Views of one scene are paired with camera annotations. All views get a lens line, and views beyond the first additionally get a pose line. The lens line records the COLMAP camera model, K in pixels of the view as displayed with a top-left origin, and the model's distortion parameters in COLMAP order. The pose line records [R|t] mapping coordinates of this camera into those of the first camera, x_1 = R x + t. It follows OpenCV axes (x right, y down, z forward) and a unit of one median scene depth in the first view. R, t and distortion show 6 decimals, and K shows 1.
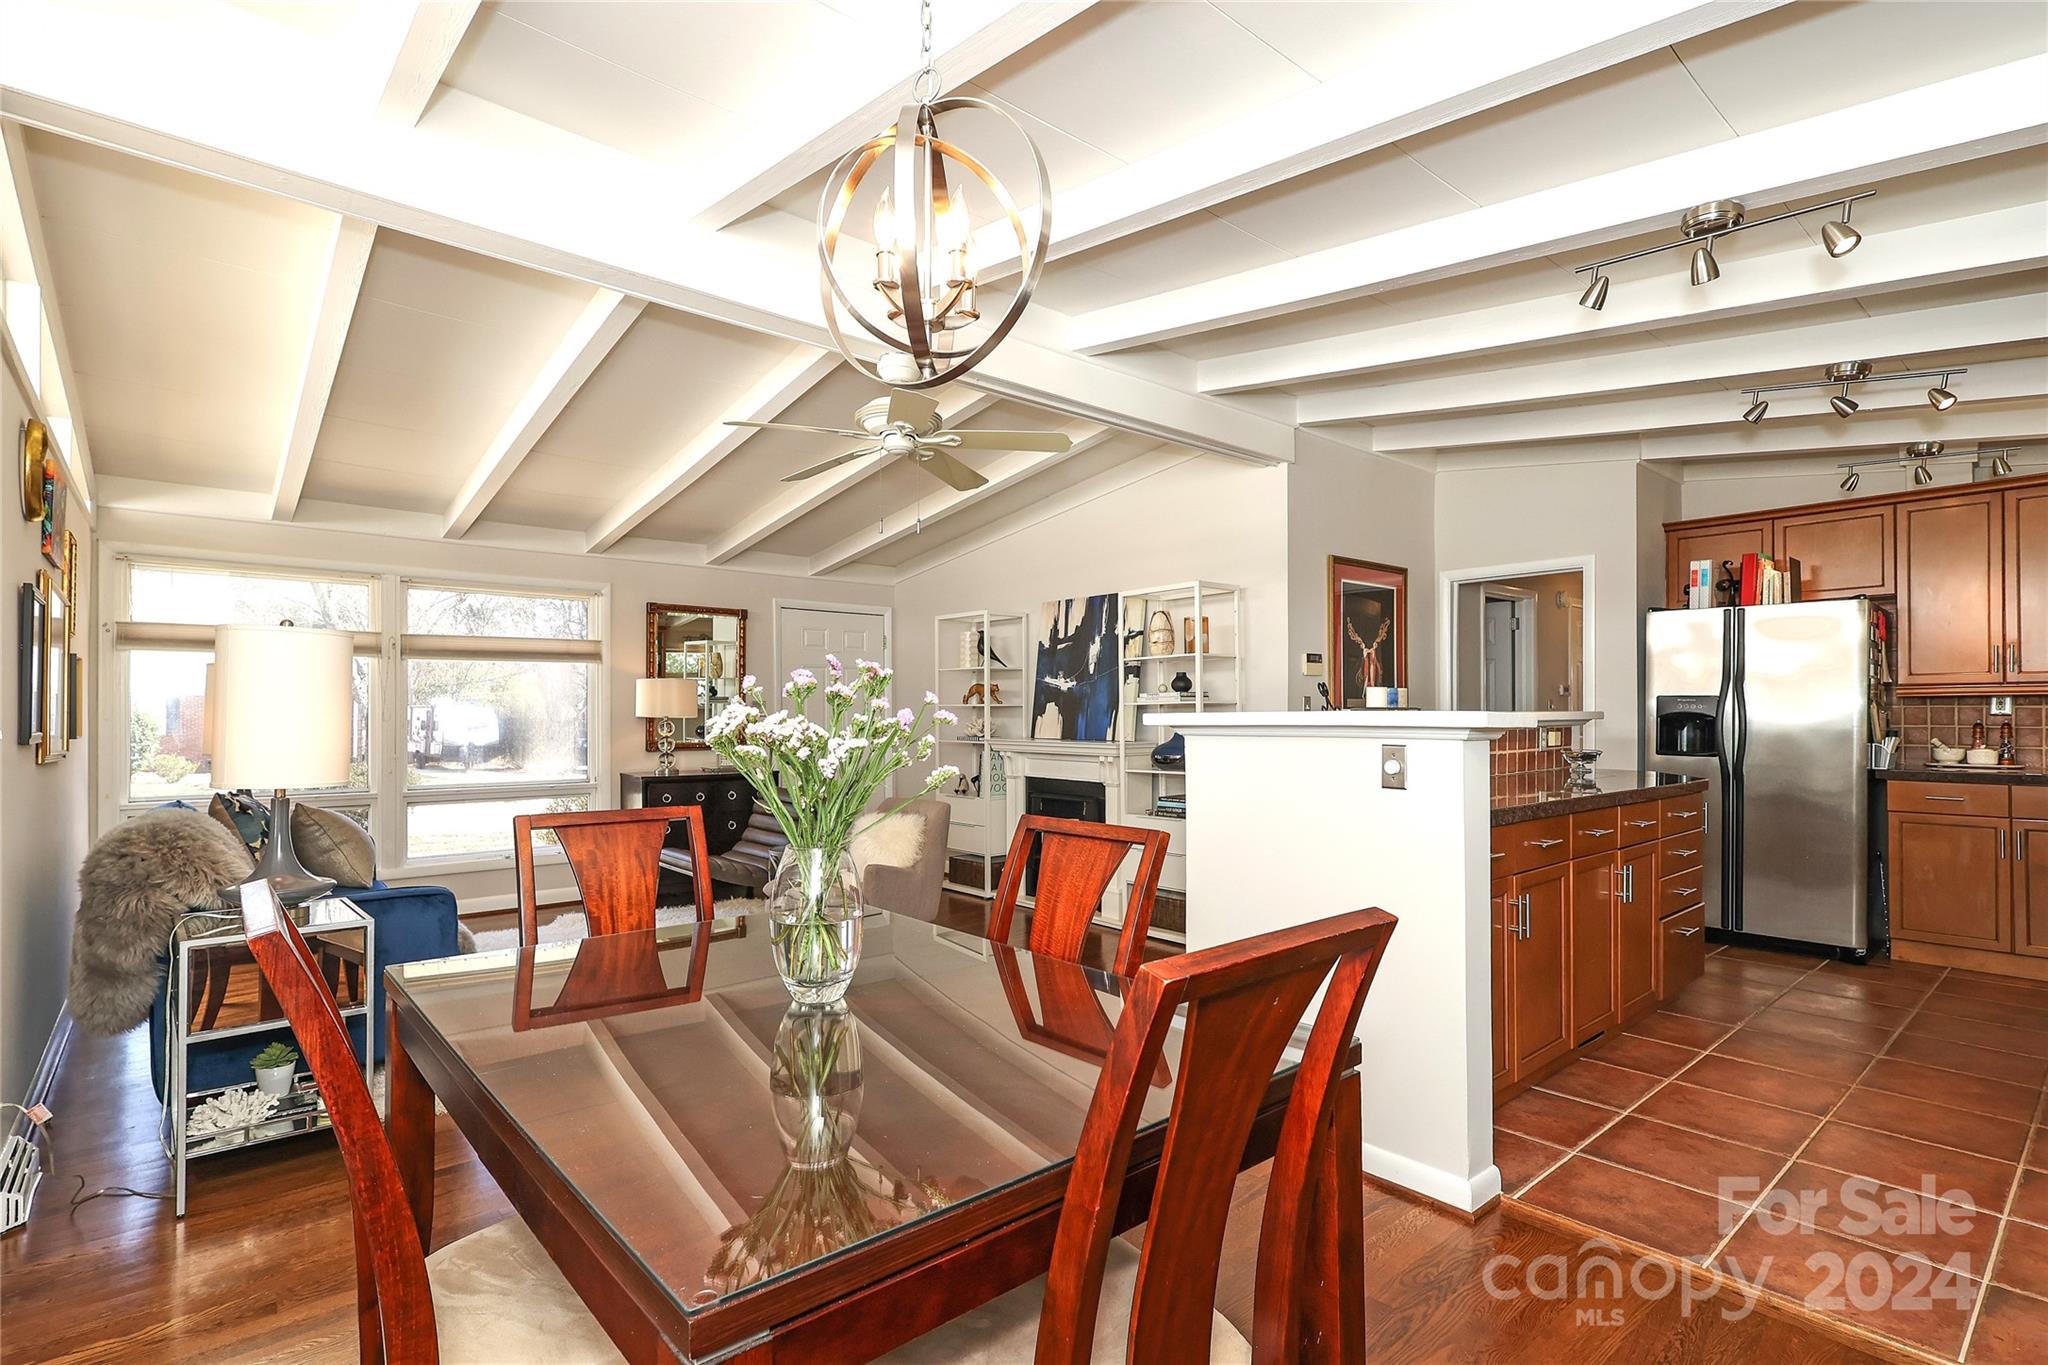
lens RADIAL K [[974.9, 0, 1012.3], [0, 974.9, 706.0], [0, 0, 1]] dist [0.000385, -0.000018]
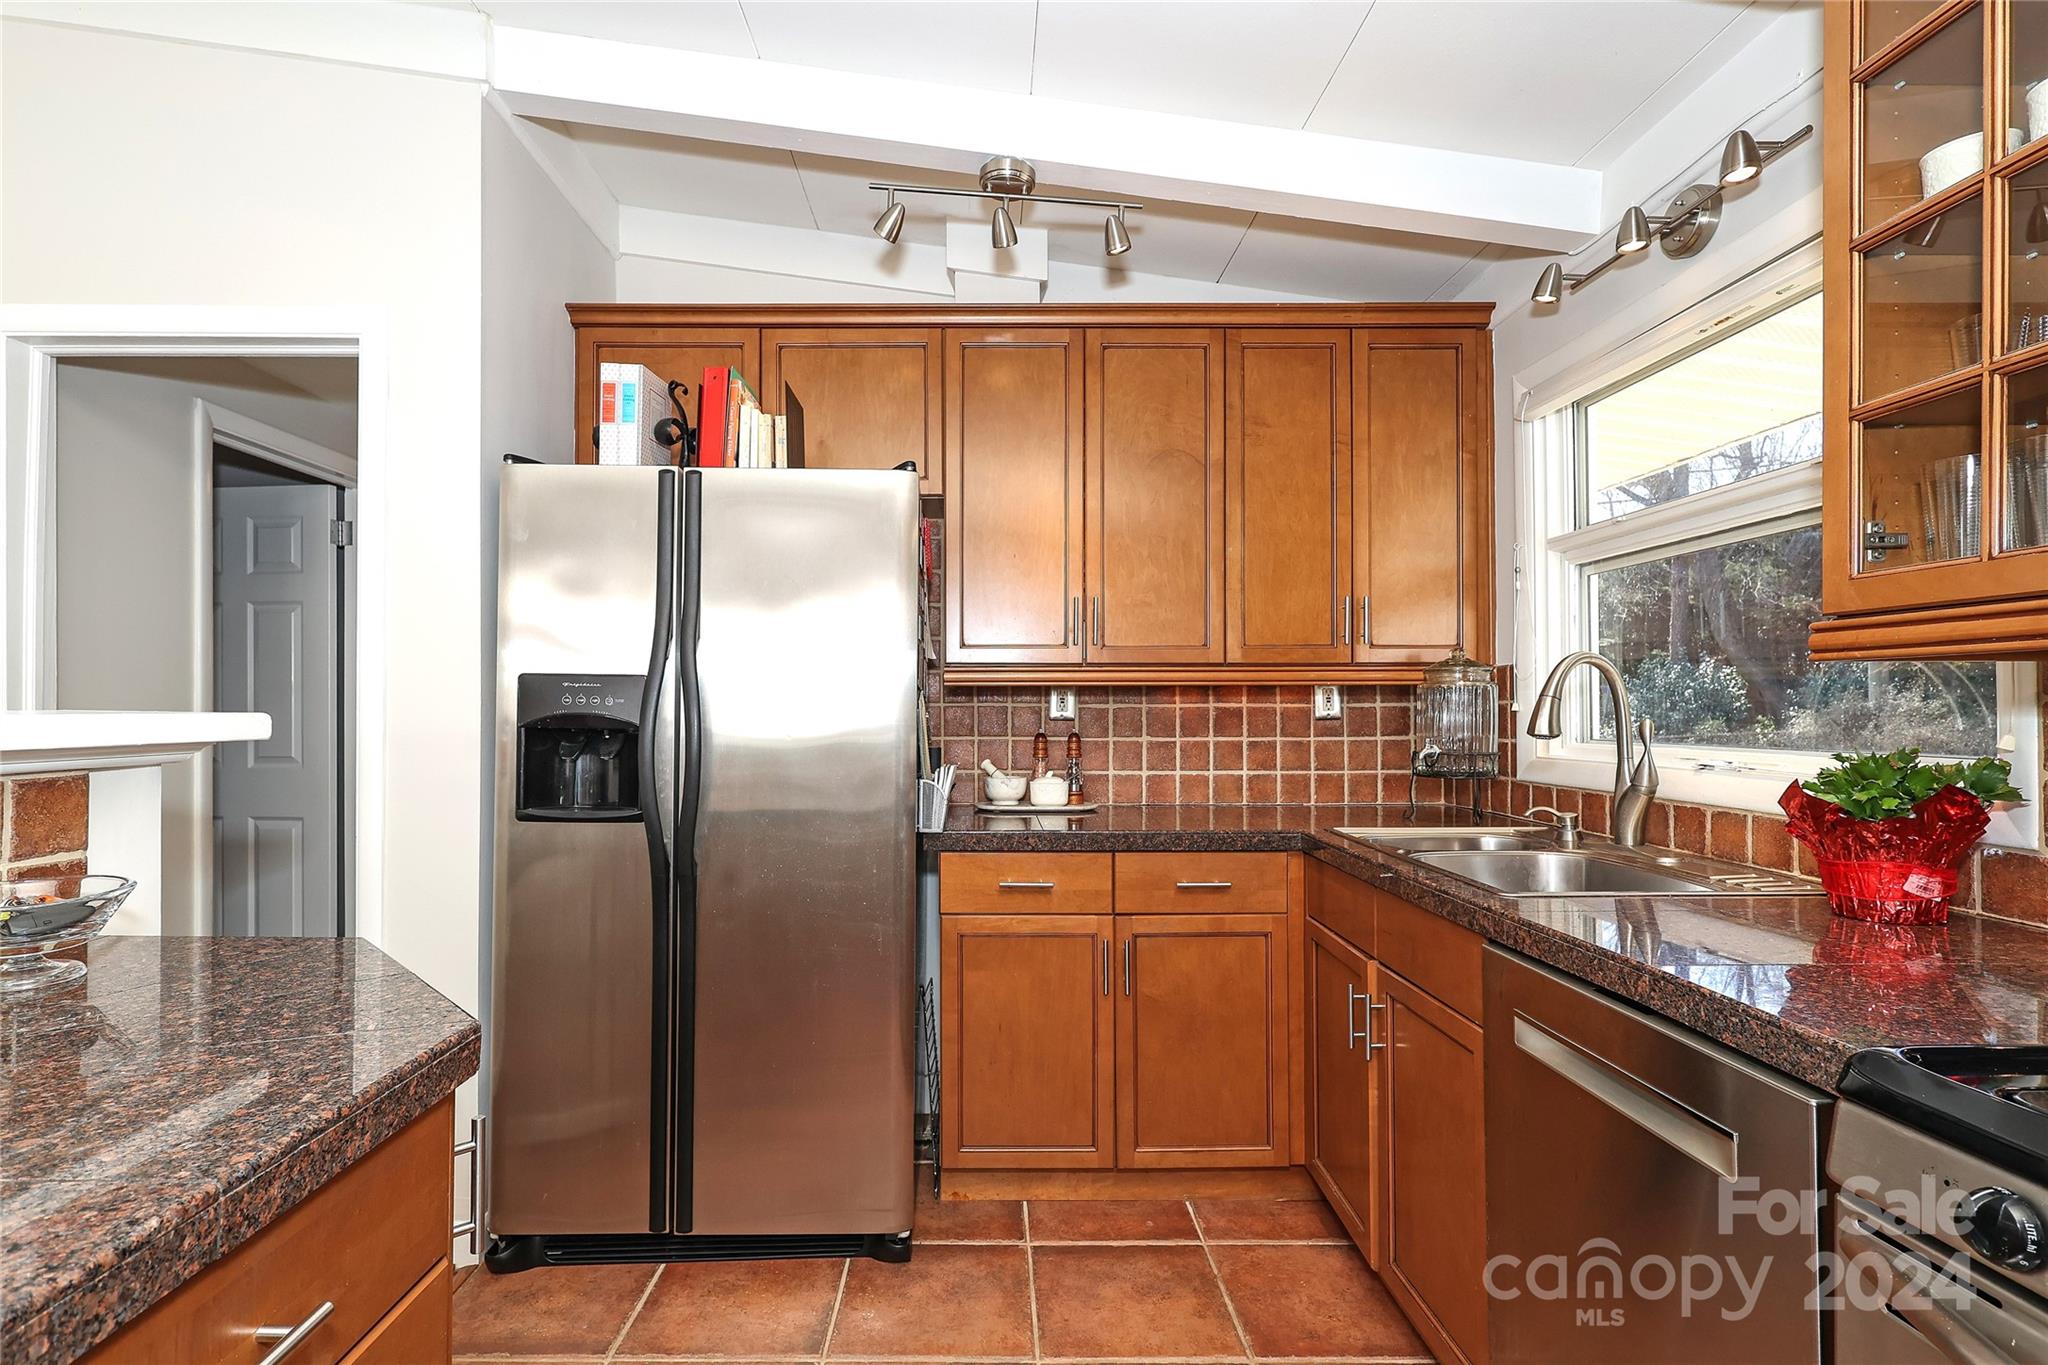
lens RADIAL K [[974.9, 0, 1012.3], [0, 974.9, 706.0], [0, 0, 1]] dist [0.000385, -0.000018]
pose [[0.618536, 0.005261, 0.785739, 0.493913], [-0.008162, 0.999967, -0.000271, 0.001288], [-0.785714, -0.006246, 0.618558, 0.620152]]
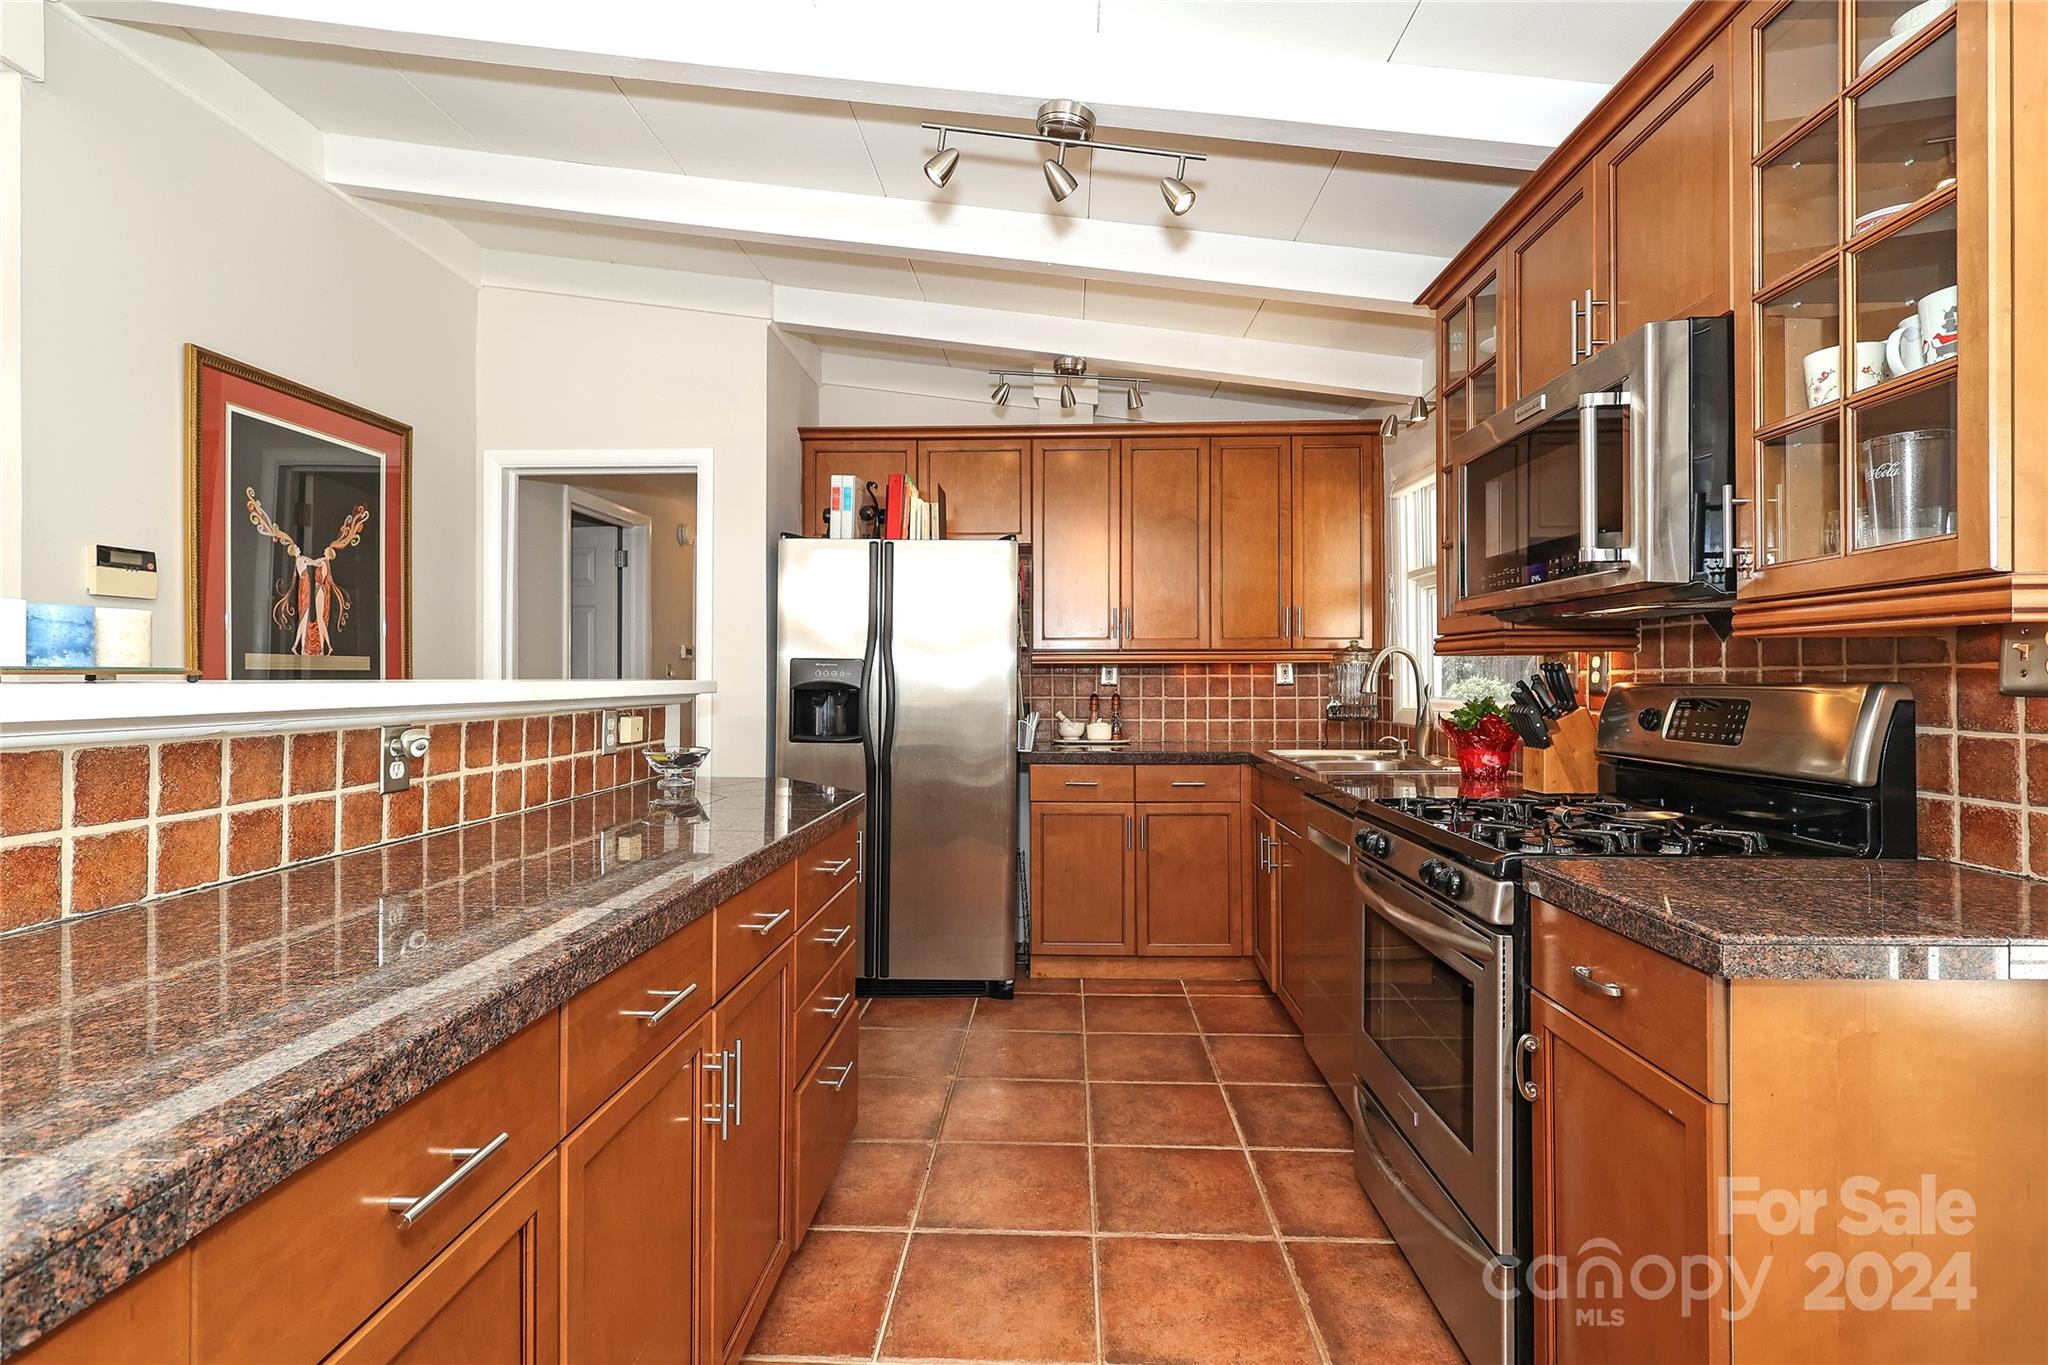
lens RADIAL K [[938.7, 0, 1030.4], [0, 938.7, 675.7], [0, 0, 1]] dist [0.000173, -0.000015]
pose [[0.669829, 0.005900, 0.742492, 0.287096], [-0.007408, 0.999972, -0.001263, 0.001677], [-0.742478, -0.004654, 0.669854, 0.437546]]
